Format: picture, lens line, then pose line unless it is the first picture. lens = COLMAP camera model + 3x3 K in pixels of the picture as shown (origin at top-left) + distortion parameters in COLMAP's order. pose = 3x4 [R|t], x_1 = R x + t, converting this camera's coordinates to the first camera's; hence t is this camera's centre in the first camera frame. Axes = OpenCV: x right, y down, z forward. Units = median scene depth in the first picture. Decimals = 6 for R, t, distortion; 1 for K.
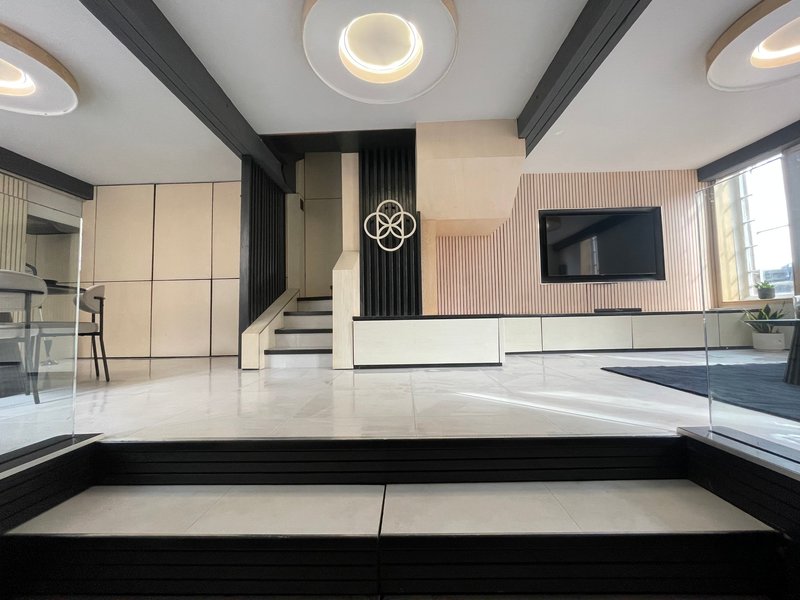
lens RADIAL K [[323.4, 0, 403.4], [0, 323.4, 299.9], [0, 0, 1]] dist [0.007018, 0.000255]
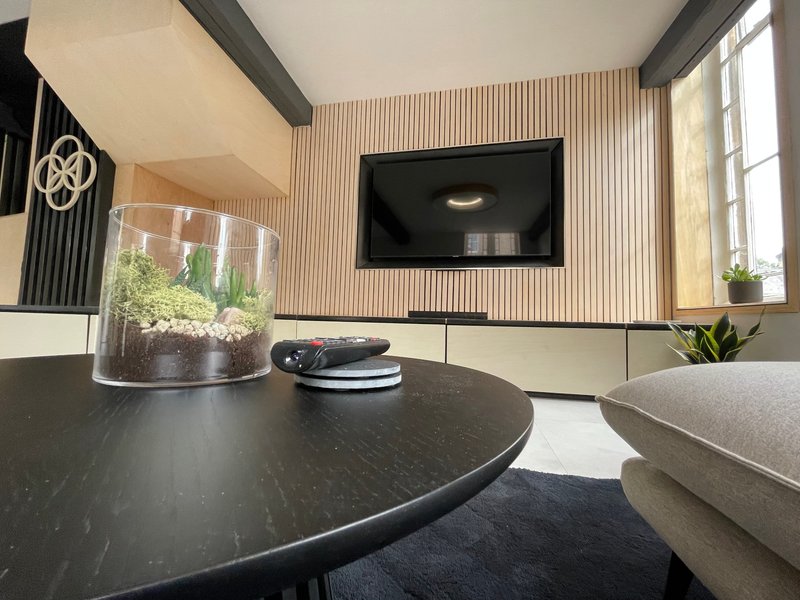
lens RADIAL K [[323.4, 0, 398.4], [0, 323.4, 292.8], [0, 0, 1]] dist [0.007018, 0.000255]
pose [[0.978468, 0.030499, -0.204135, 0.689331], [-0.035673, 0.999128, -0.021712, 0.008872], [0.203295, 0.028526, 0.978702, 0.425284]]
